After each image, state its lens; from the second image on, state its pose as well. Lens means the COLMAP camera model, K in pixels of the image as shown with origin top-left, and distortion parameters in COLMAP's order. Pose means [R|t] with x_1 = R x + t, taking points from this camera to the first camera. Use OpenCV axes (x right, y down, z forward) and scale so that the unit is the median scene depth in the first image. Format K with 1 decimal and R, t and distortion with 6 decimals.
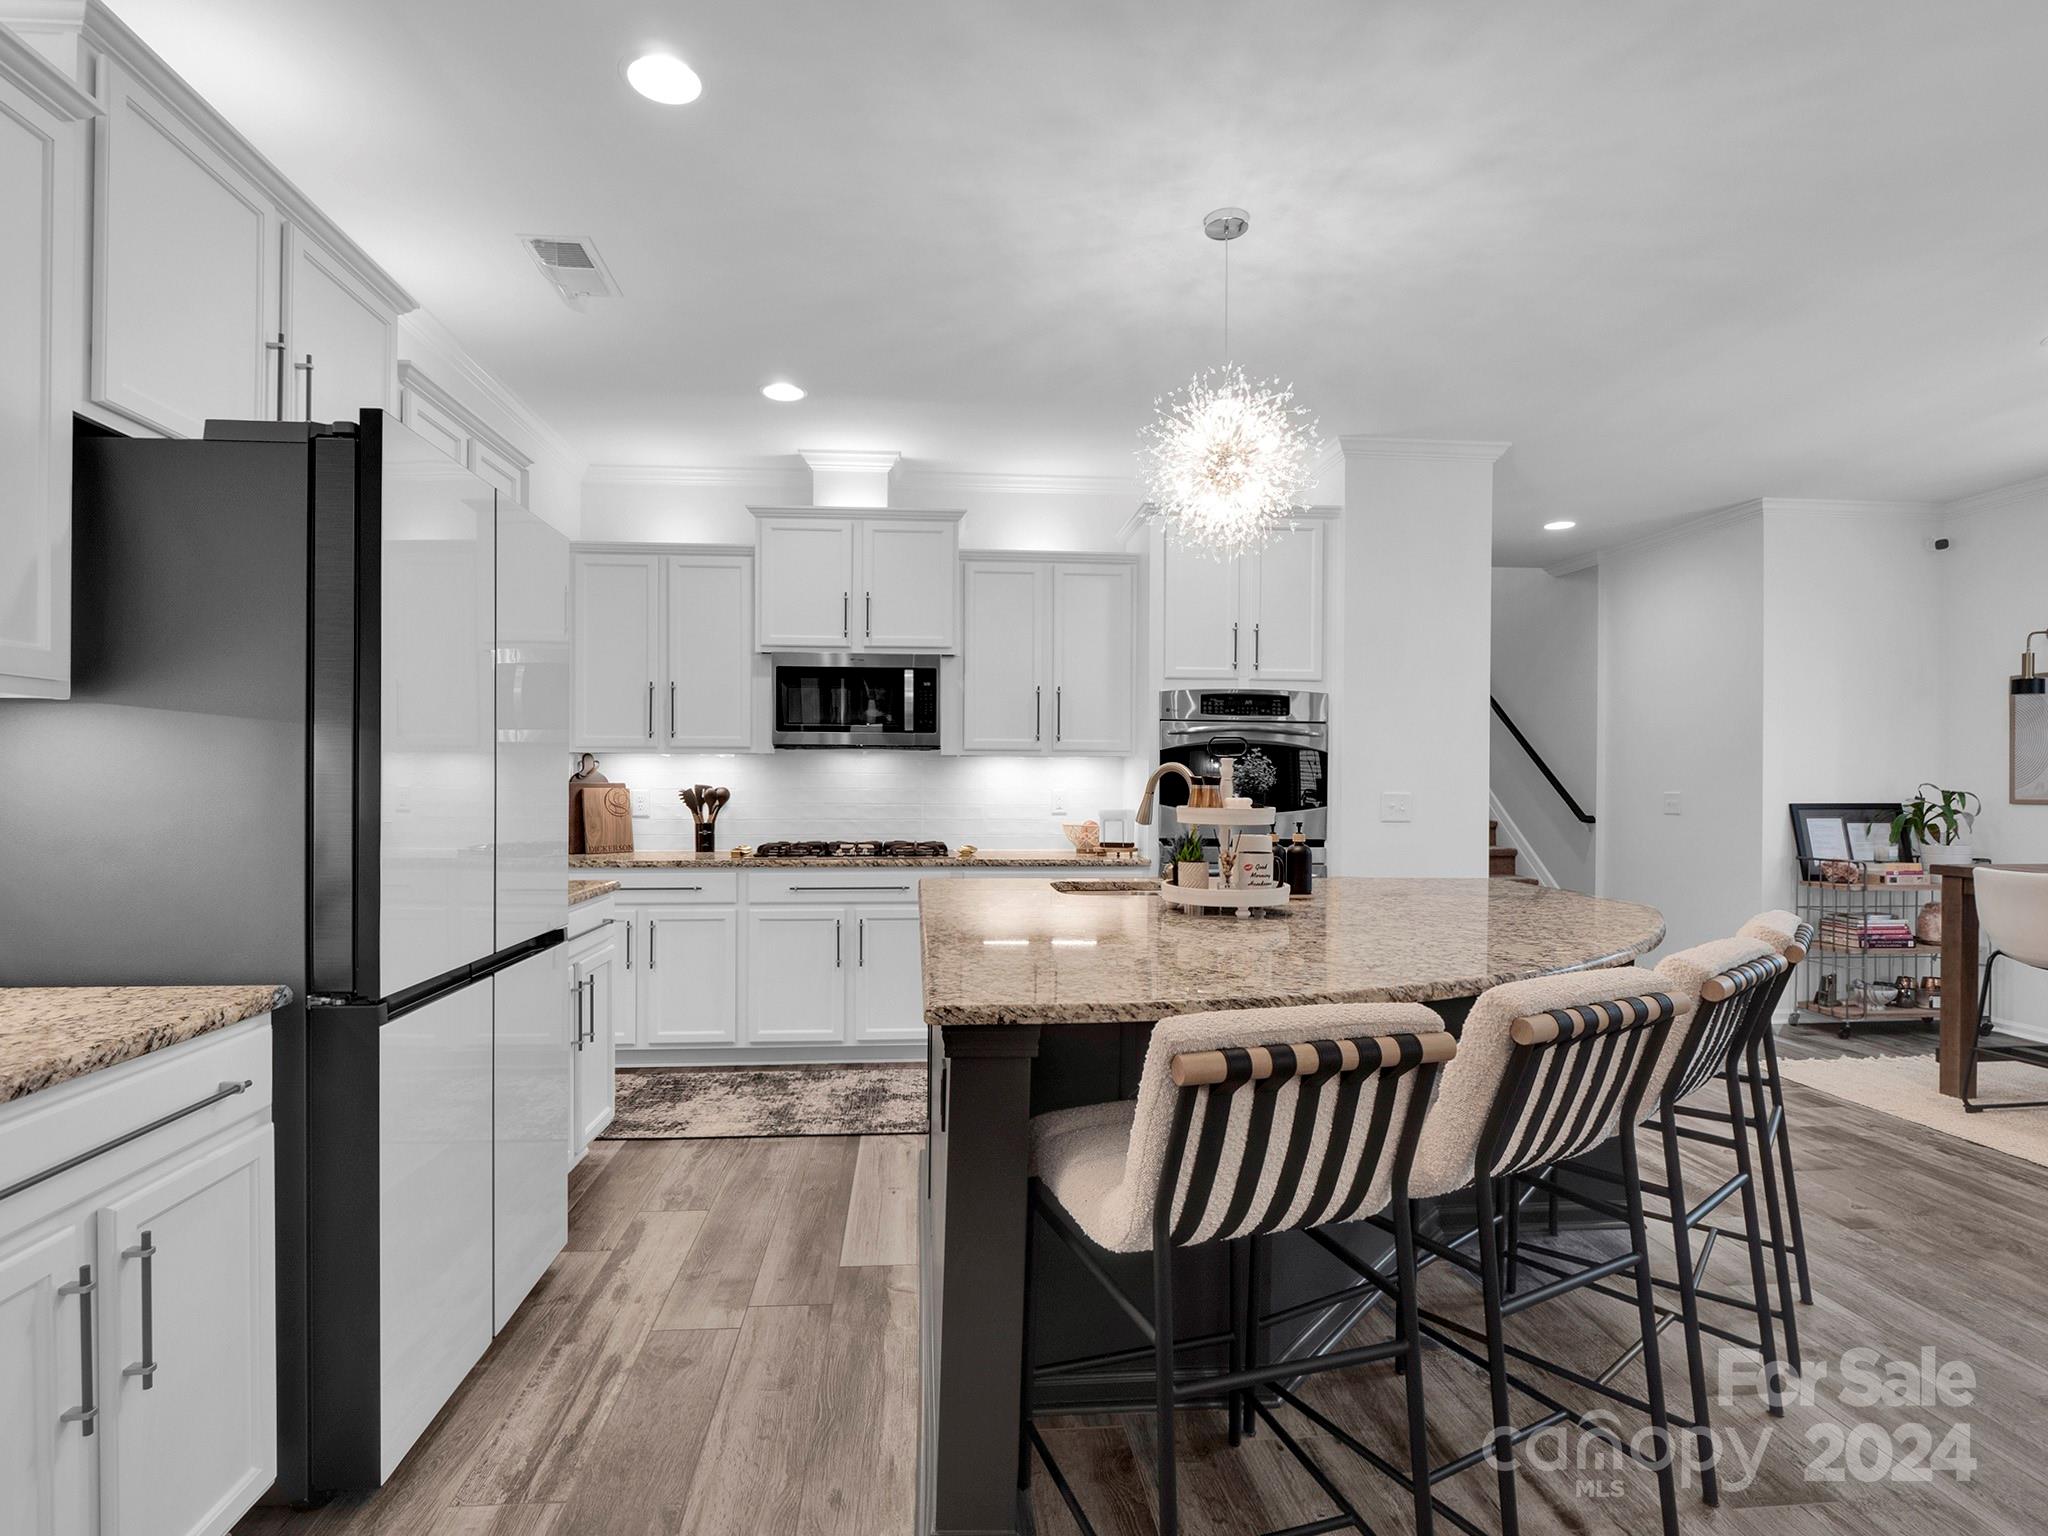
lens RADIAL K [[1022.8, 0, 1022.8], [0, 1022.8, 770.4], [0, 0, 1]] dist [-0.012687, -0.000548]
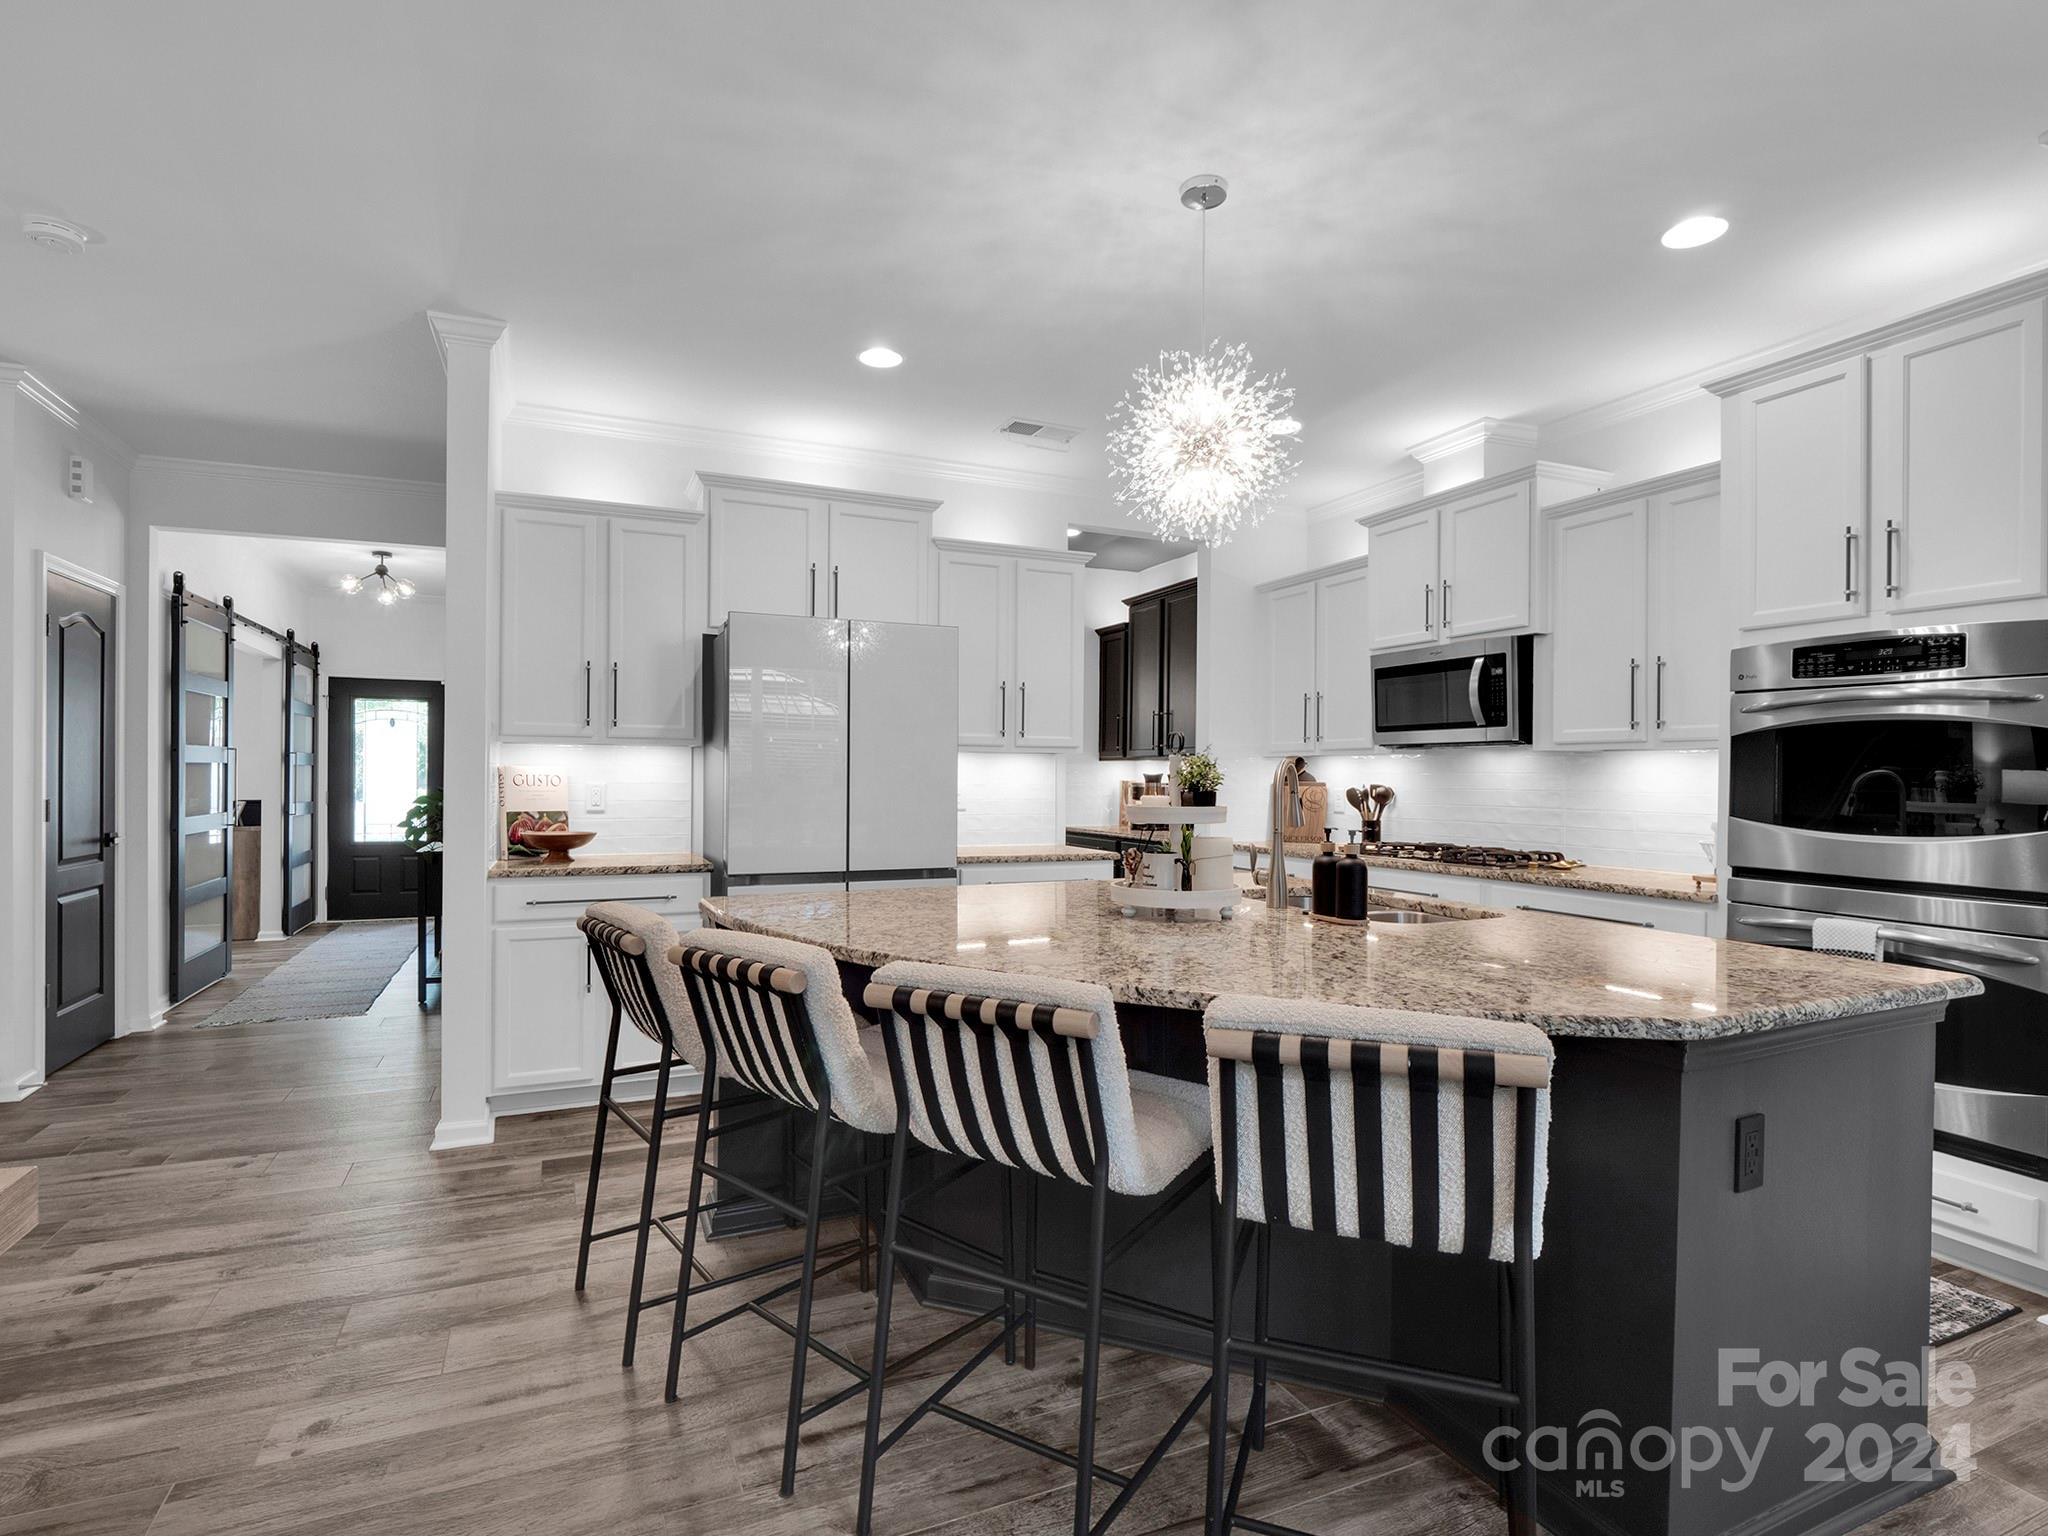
lens RADIAL K [[1022.8, 0, 1022.3], [0, 1022.8, 777.0], [0, 0, 1]] dist [-0.012687, -0.000548]
pose [[0.316684, 0.000062, -0.948531, 0.533161], [0.003580, 0.999993, 0.001261, 0.003760], [0.948524, -0.003795, 0.316682, 0.284693]]
